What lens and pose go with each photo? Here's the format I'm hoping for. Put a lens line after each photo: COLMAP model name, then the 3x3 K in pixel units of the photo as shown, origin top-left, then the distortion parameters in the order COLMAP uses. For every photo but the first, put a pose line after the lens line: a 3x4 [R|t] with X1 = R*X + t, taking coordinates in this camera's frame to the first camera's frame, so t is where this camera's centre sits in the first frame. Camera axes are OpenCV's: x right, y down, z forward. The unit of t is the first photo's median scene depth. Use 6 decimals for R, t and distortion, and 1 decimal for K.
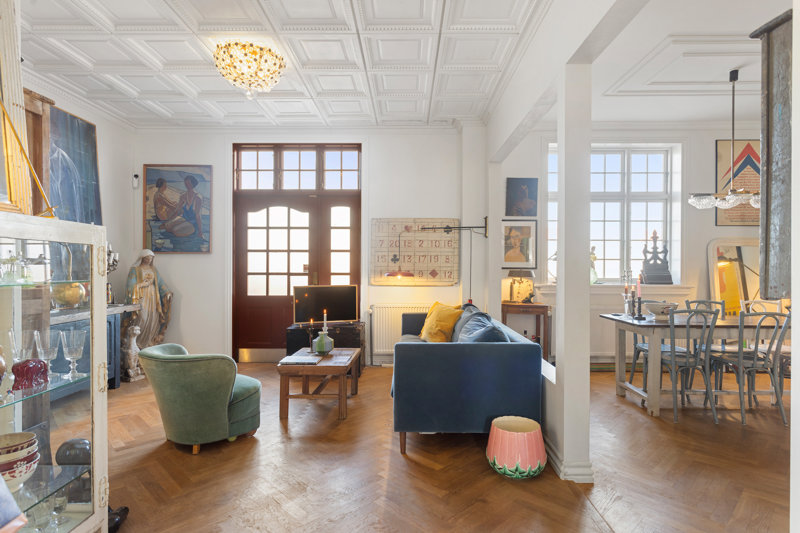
lens RADIAL K [[432.0, 0, 400.0], [0, 432.0, 266.5], [0, 0, 1]] dist [0.000731, 0.000265]
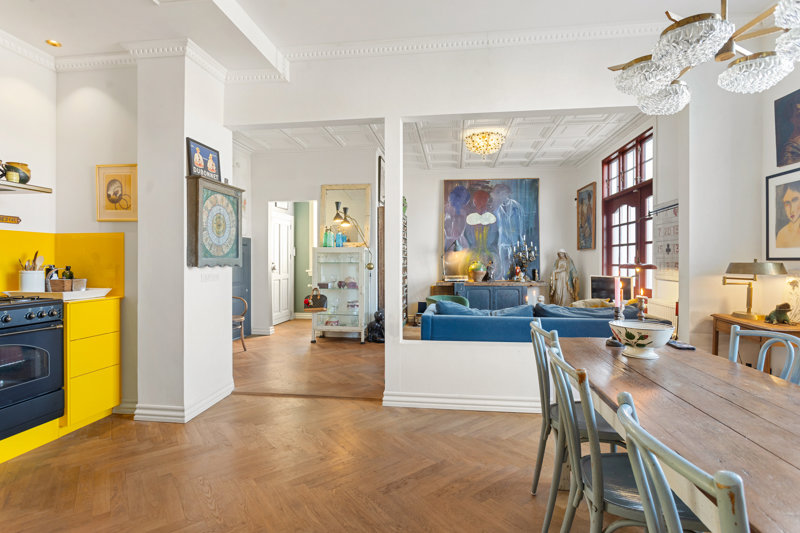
lens RADIAL K [[394.1, 0, 400.0], [0, 394.1, 266.5], [0, 0, 1]] dist [-0.014773, 0.000089]
pose [[-0.133614, 0.011698, -0.990964, 0.813617], [-0.001194, 0.999928, 0.011964, 0.008192], [0.991033, 0.002781, -0.133590, 0.567595]]
